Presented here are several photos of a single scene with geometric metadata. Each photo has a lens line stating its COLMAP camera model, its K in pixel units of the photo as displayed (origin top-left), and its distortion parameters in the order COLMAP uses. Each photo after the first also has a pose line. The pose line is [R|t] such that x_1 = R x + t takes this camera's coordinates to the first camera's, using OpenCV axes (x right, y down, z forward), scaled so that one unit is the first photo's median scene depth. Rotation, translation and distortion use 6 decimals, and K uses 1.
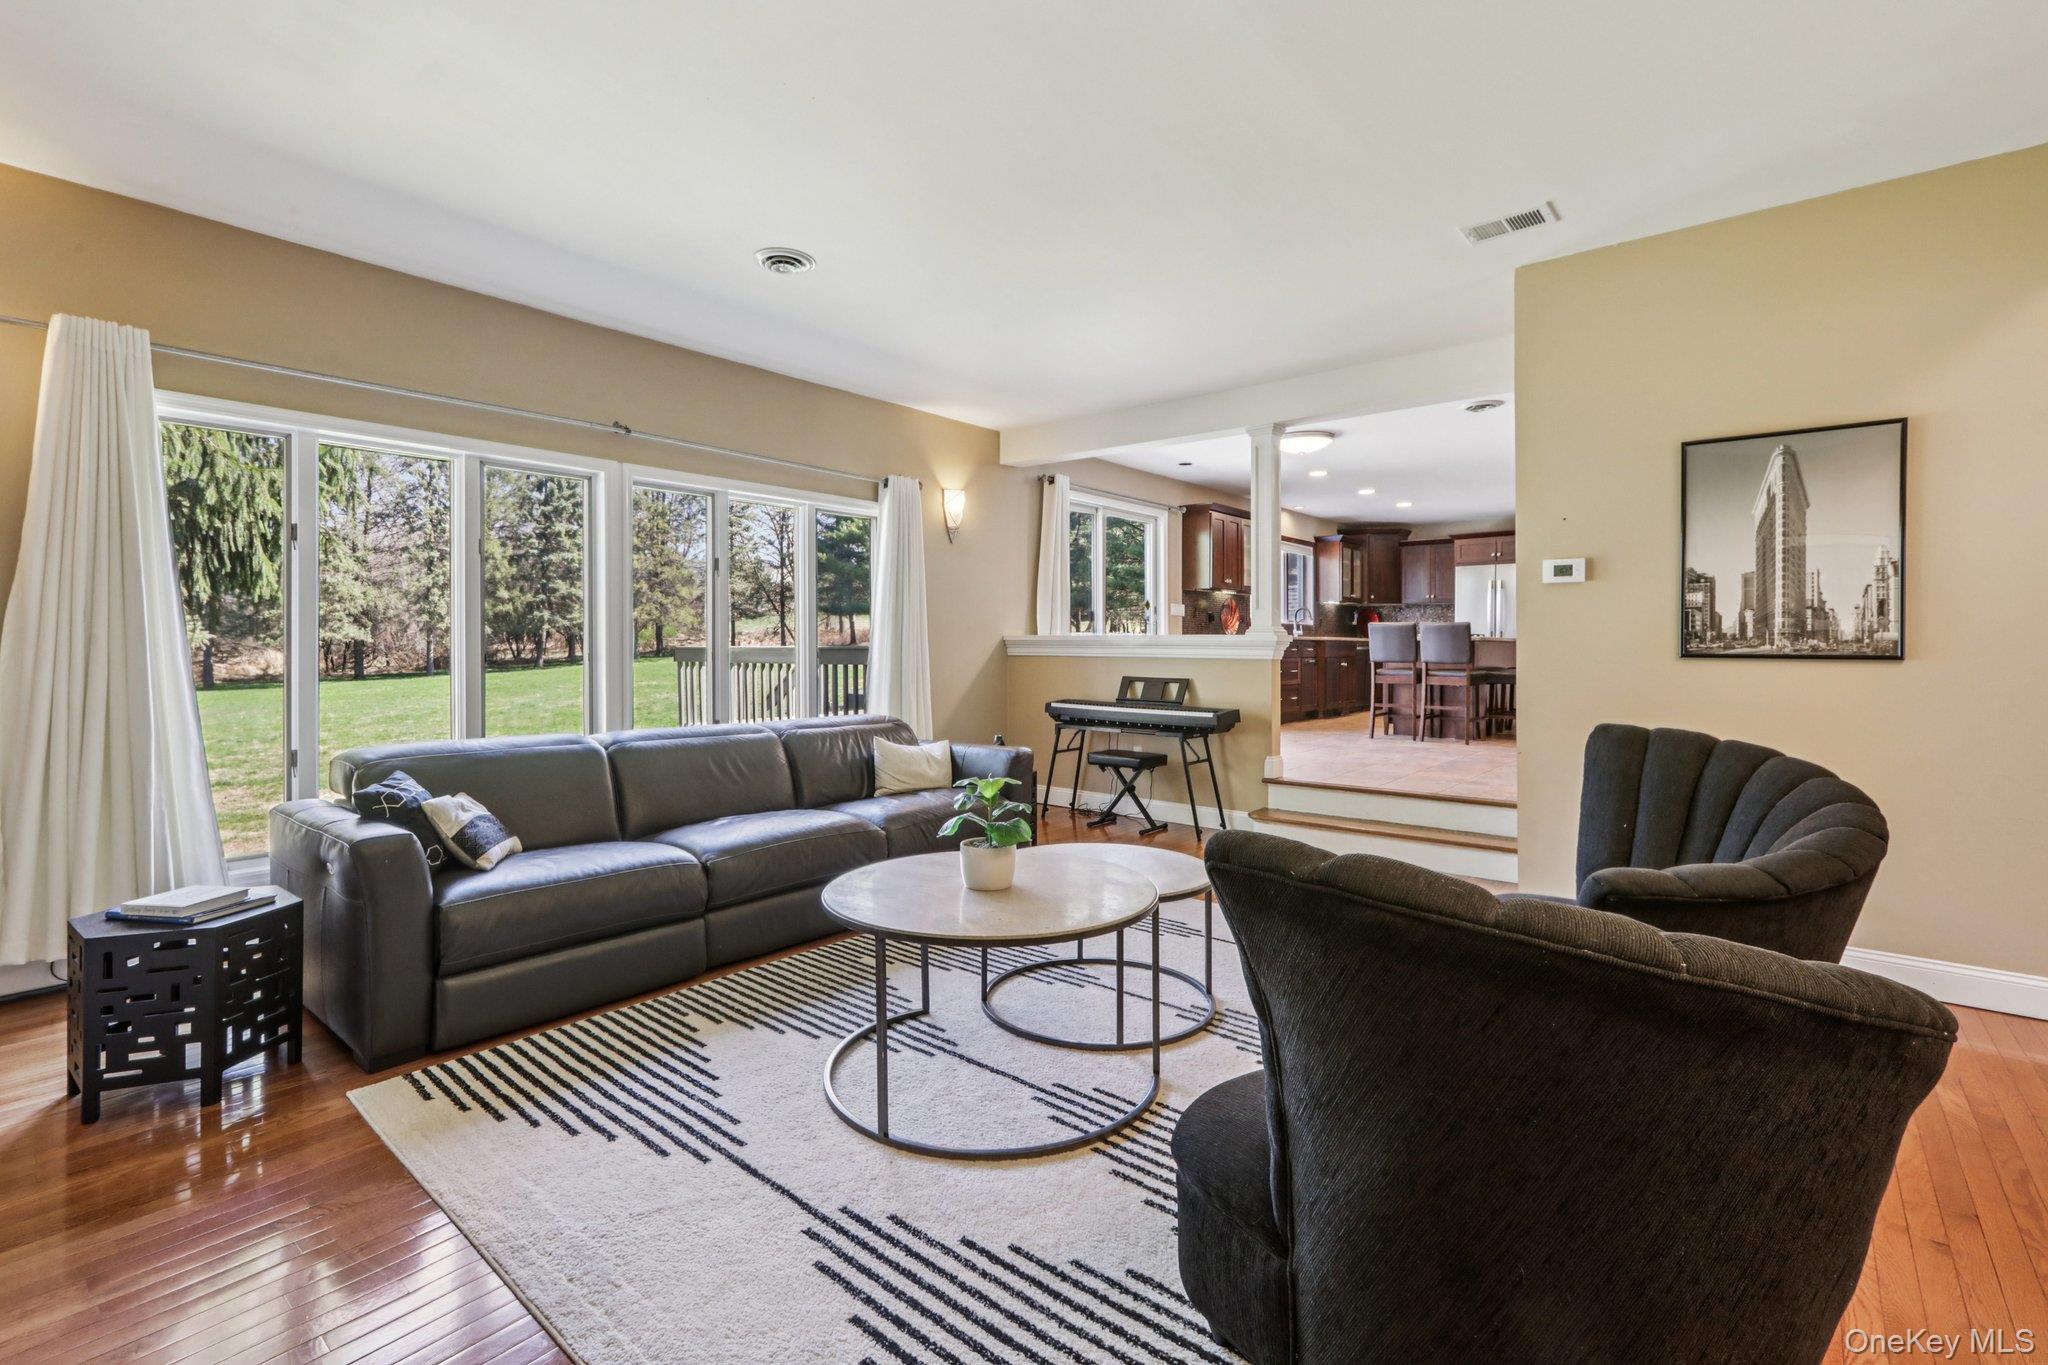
lens RADIAL K [[915.0, 0, 1016.6], [0, 915.0, 650.7], [0, 0, 1]] dist [-0.009616, 0.013193]
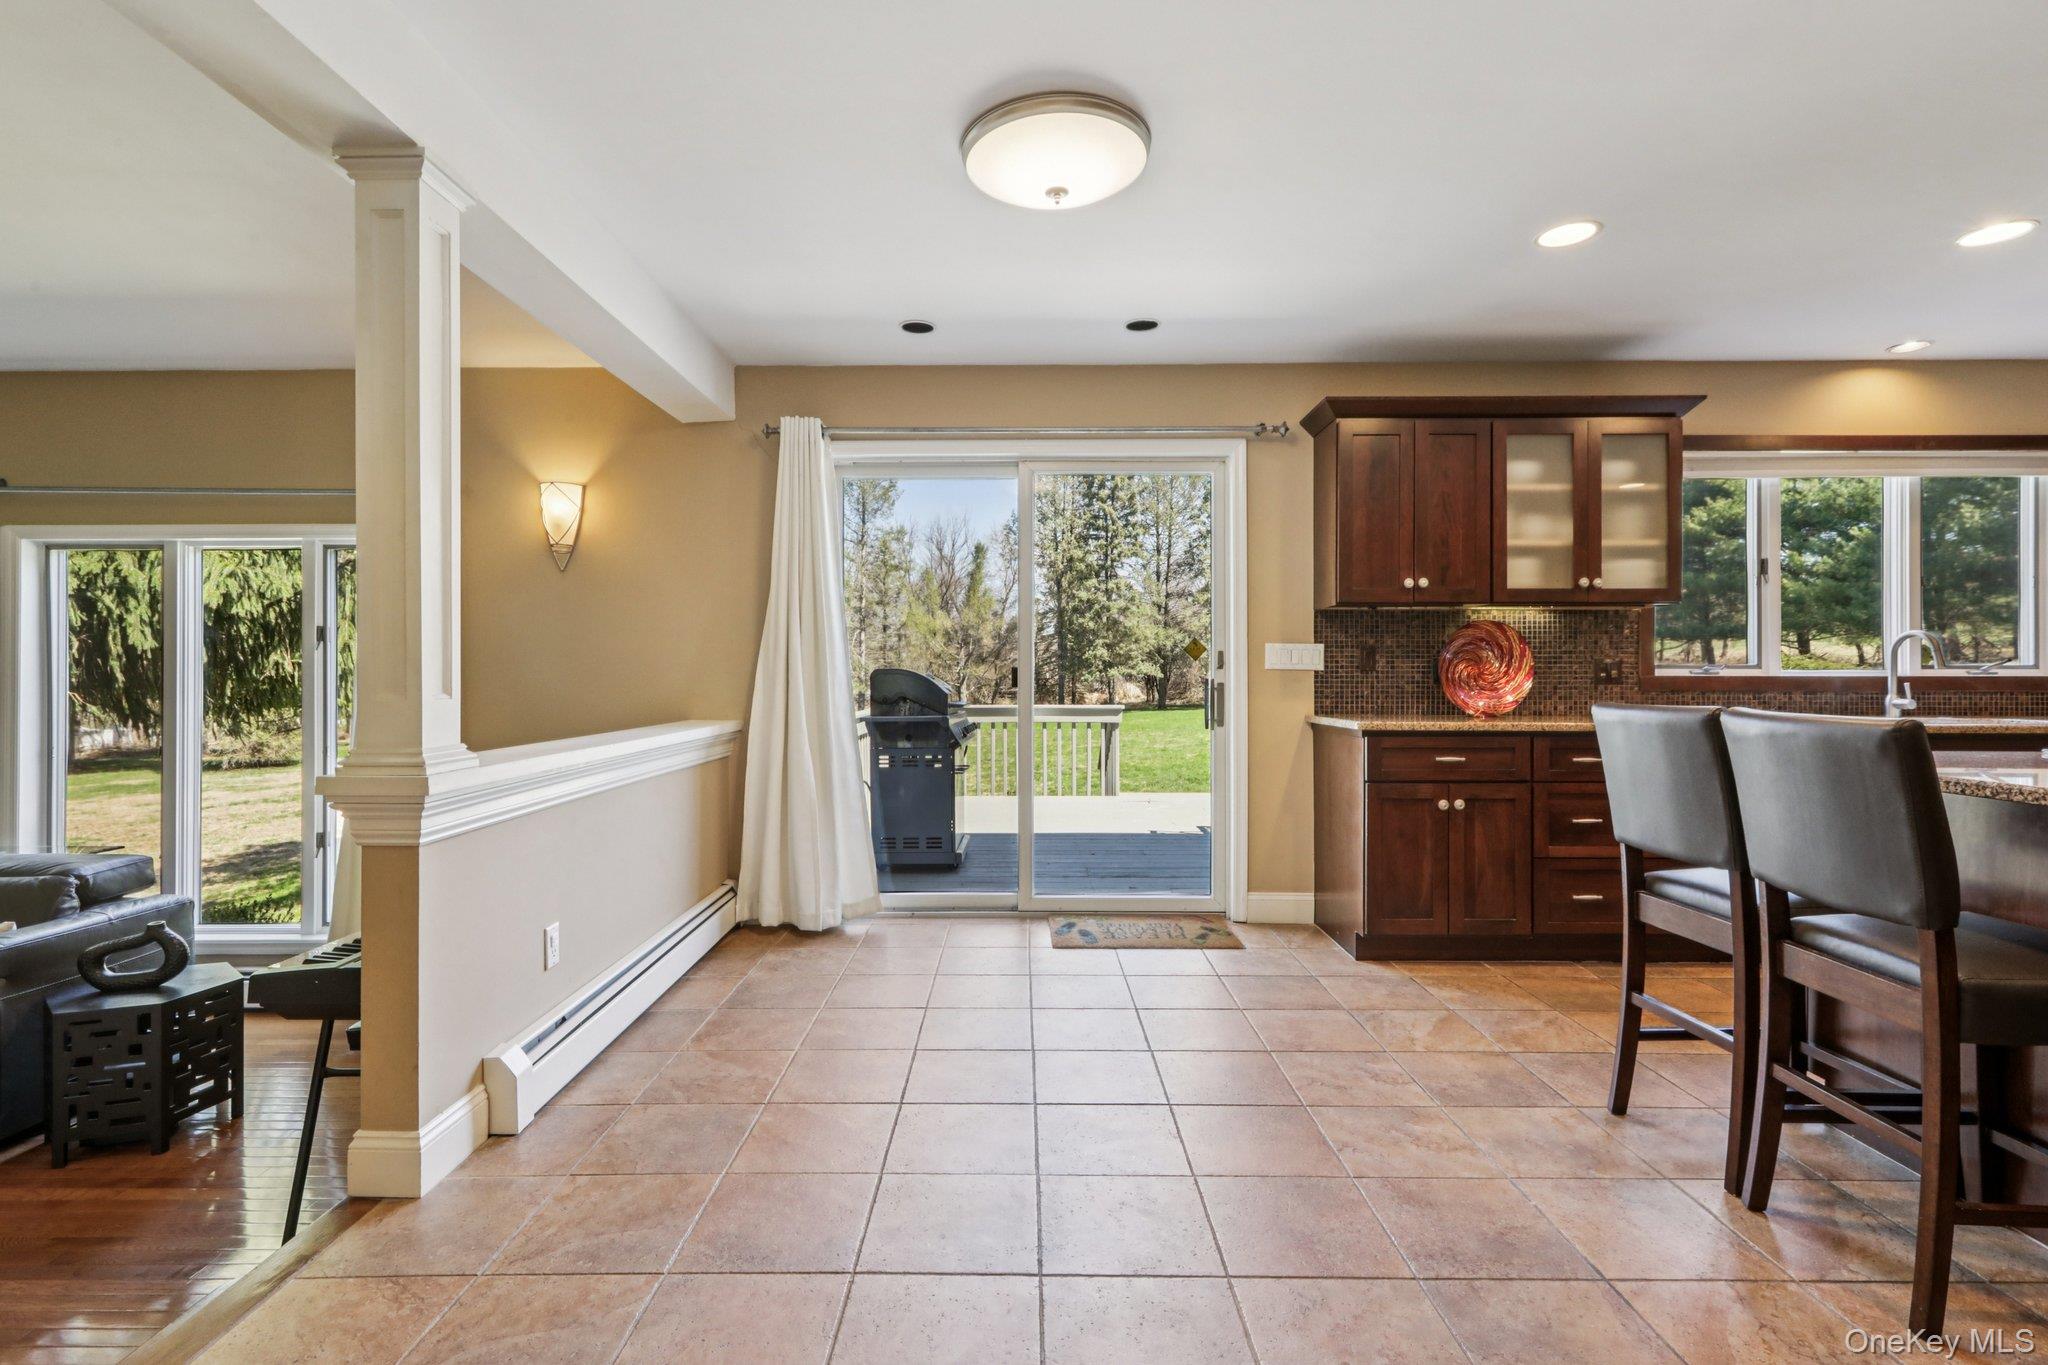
lens RADIAL K [[935.6, 0, 1024.0], [0, 935.6, 682.5], [0, 0, 1]] dist [0.000618, 0.000527]
pose [[0.636177, 0.005684, -0.771522, 0.337637], [-0.003825, 0.999984, 0.004213, -0.025251], [0.771533, 0.000271, 0.636189, 0.463146]]
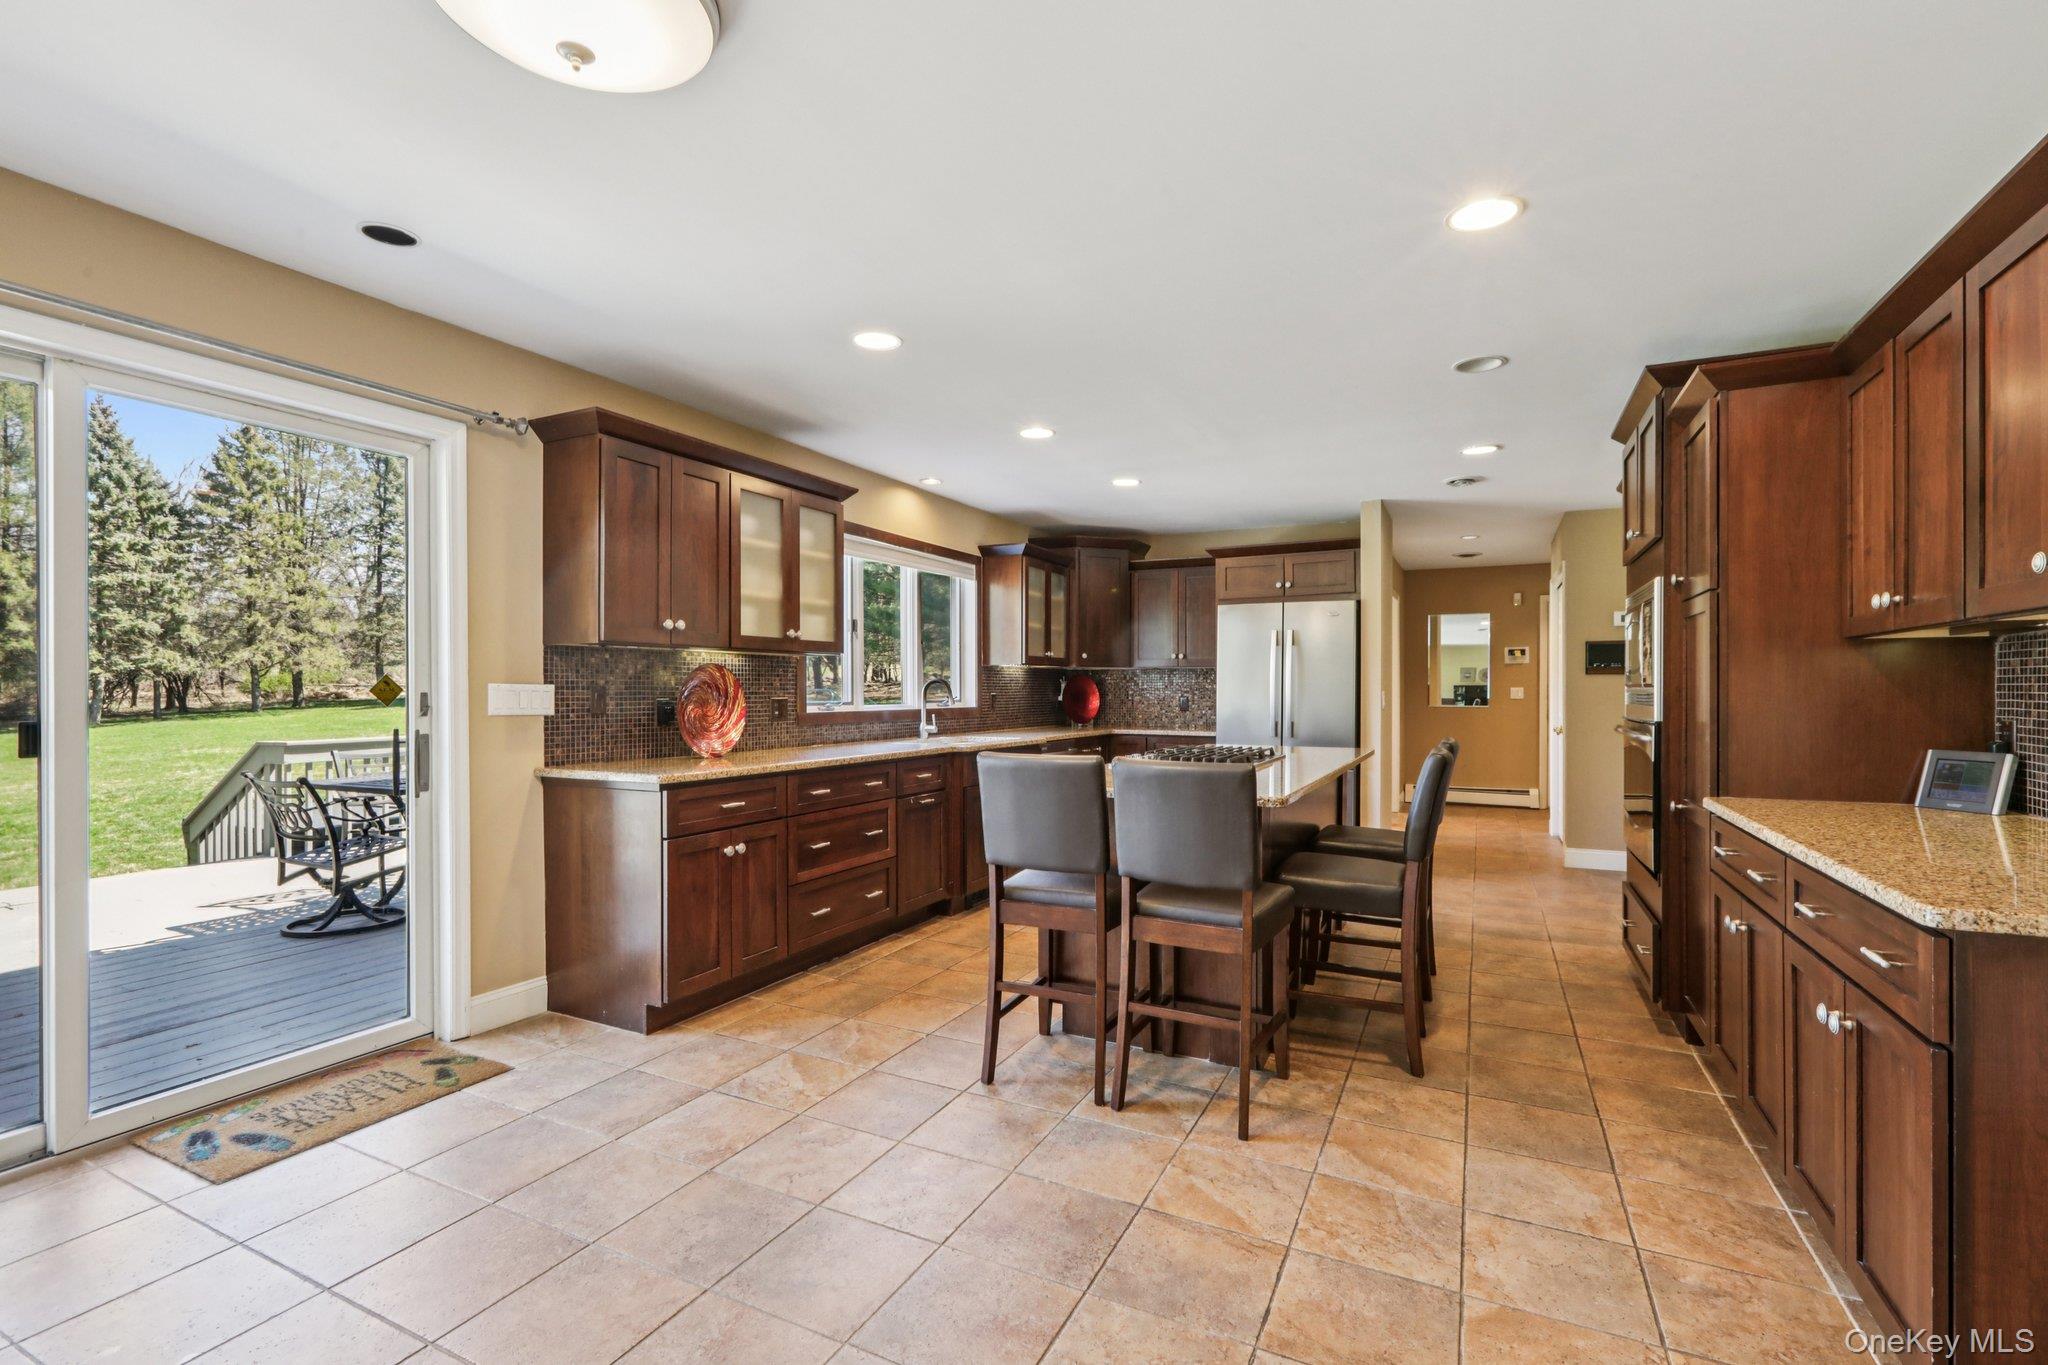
lens RADIAL K [[911.7, 0, 1013.7], [0, 911.7, 694.0], [0, 0, 1]] dist [-0.001946, 0.000307]
pose [[0.975045, -0.000261, 0.222007, 0.219957], [-0.000094, 0.999999, 0.001588, -0.035900], [-0.222007, -0.001569, 0.975044, 0.452017]]
